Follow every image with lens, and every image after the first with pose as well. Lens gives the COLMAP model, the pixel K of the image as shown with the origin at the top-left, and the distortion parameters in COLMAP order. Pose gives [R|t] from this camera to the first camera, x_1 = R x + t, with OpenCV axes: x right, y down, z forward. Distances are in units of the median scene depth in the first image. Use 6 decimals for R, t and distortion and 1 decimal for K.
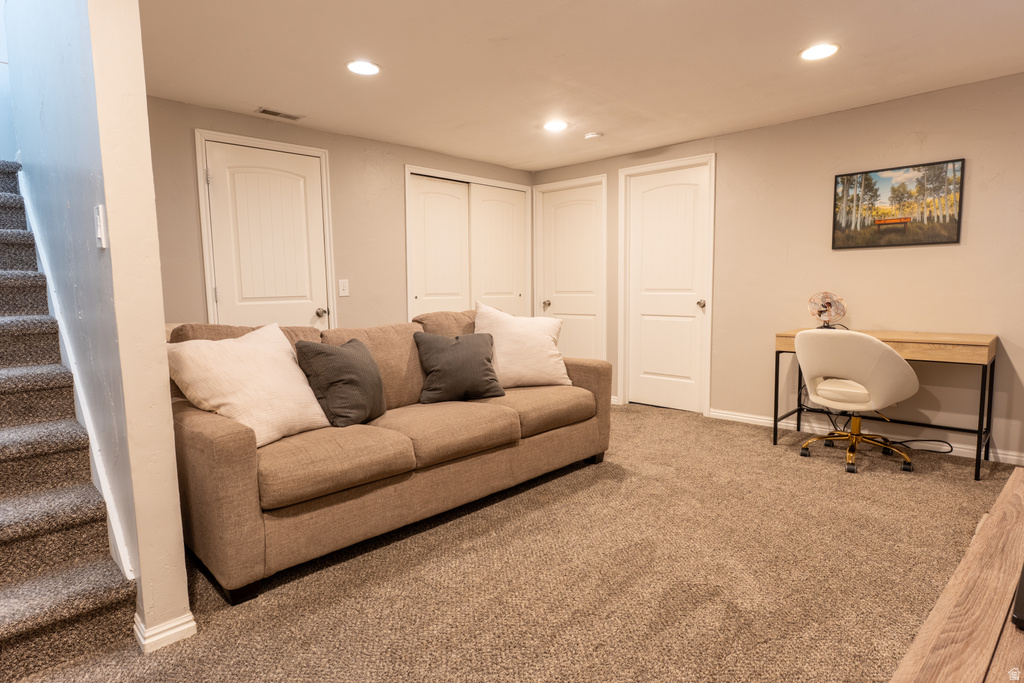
lens RADIAL K [[559.5, 0, 514.3], [0, 559.5, 341.3], [0, 0, 1]] dist [-0.002903, 0.001249]
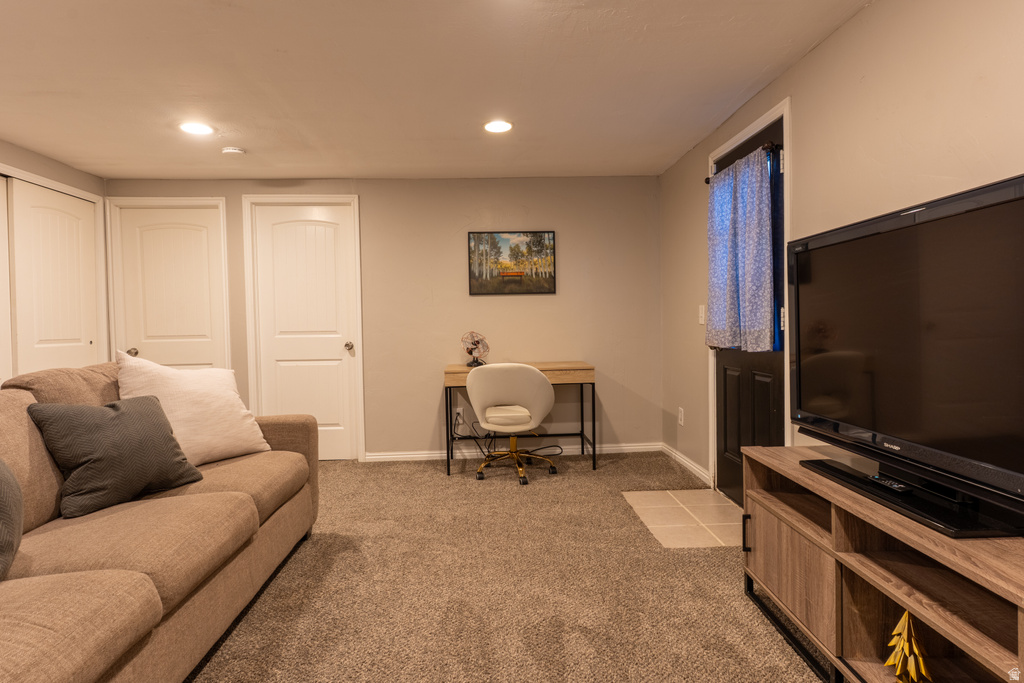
lens RADIAL K [[559.5, 0, 510.5], [0, 559.5, 341.1], [0, 0, 1]] dist [-0.002903, 0.001249]
pose [[0.679014, -0.023963, 0.733734, -0.248399], [0.080947, 0.995817, -0.042388, -0.015782], [-0.729649, 0.088176, 0.678113, 0.184906]]
